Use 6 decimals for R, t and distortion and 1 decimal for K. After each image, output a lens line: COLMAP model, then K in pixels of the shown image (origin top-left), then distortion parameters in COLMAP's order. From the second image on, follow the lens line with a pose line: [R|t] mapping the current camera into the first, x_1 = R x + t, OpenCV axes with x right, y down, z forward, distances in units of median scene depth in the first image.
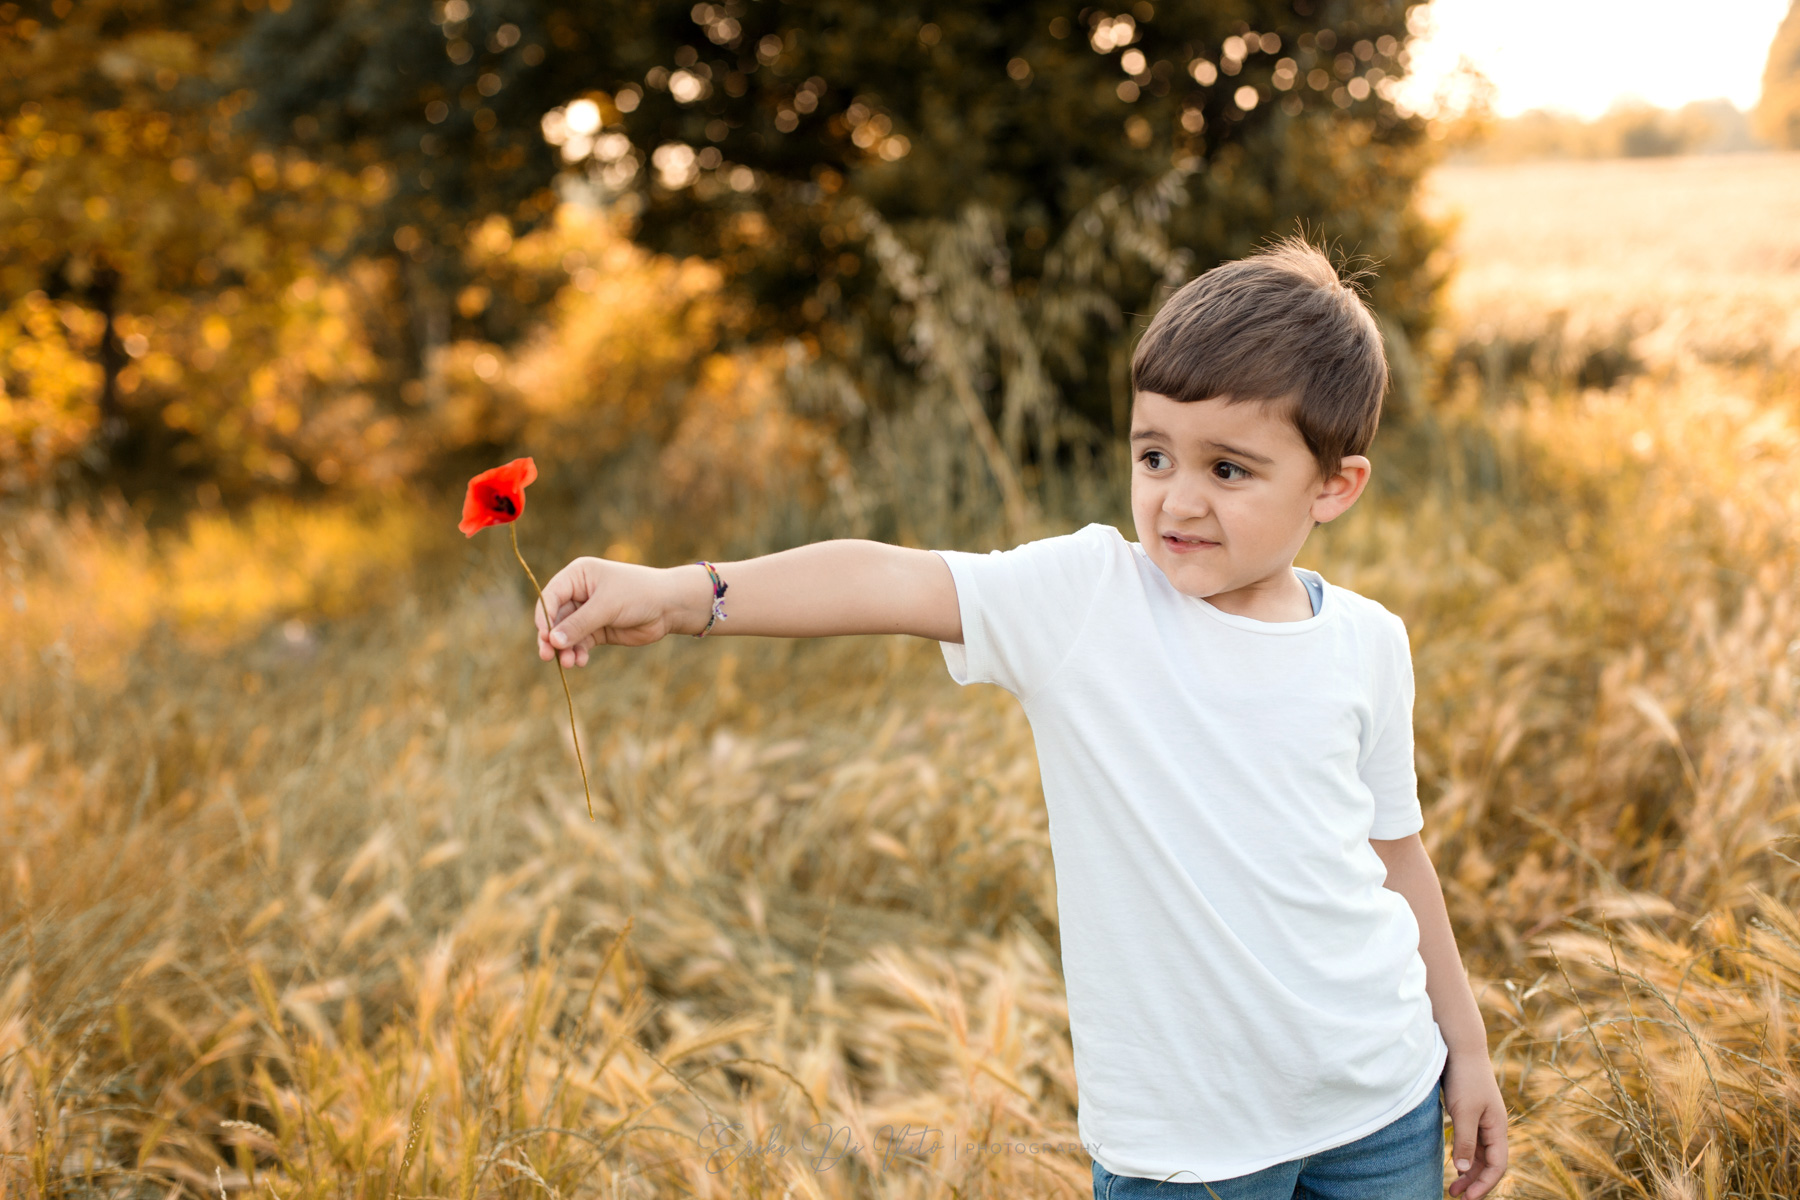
lens RADIAL K [[2579.7, 0, 900.0], [0, 2579.7, 600.0], [0, 0, 1]] dist [-0.001823, -0.003683]
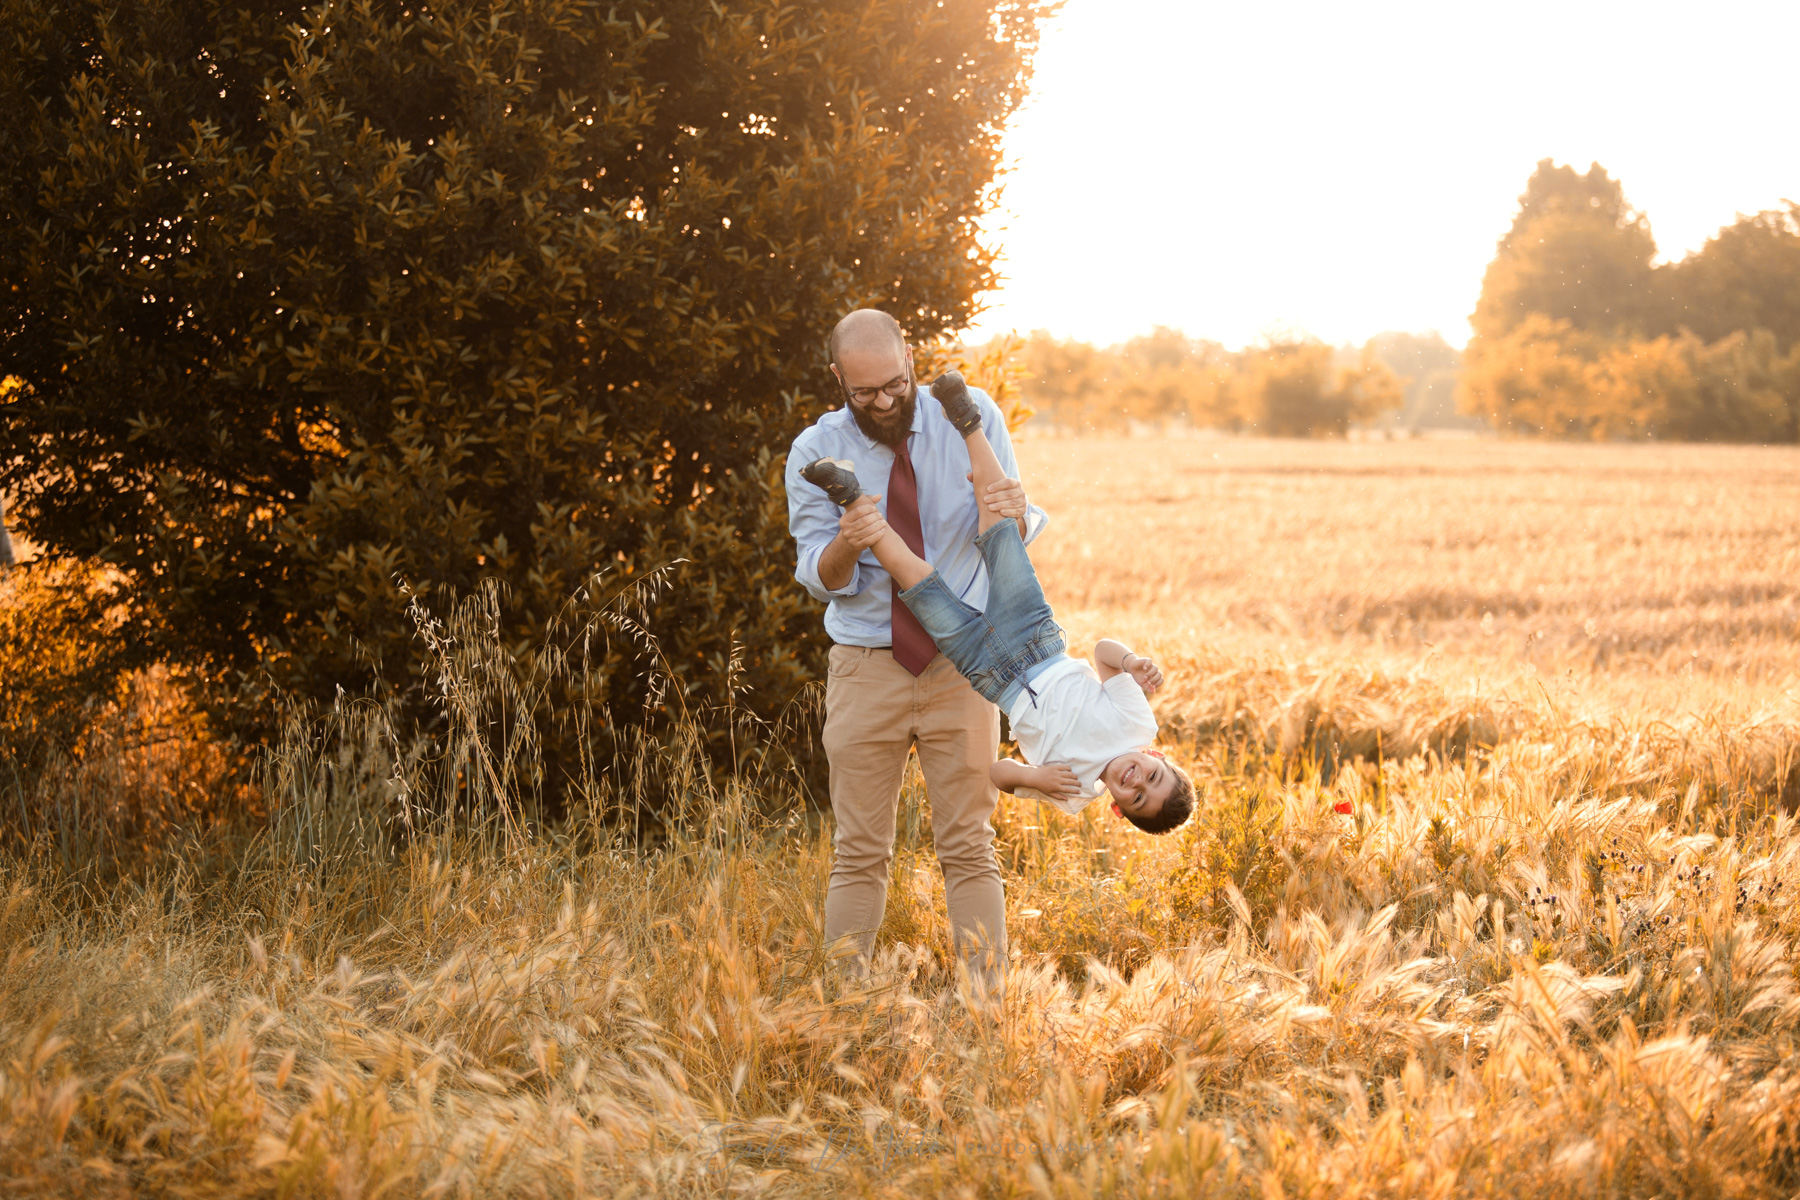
lens RADIAL K [[4089.6, 0, 900.0], [0, 4089.6, 600.0], [0, 0, 1]] dist [-0.021105, 0.029954]
pose [[0.981617, 0.068174, 0.178268, -0.062346], [-0.048152, 0.992276, -0.114326, 0.032700], [-0.184685, 0.103640, 0.977318, -0.443009]]
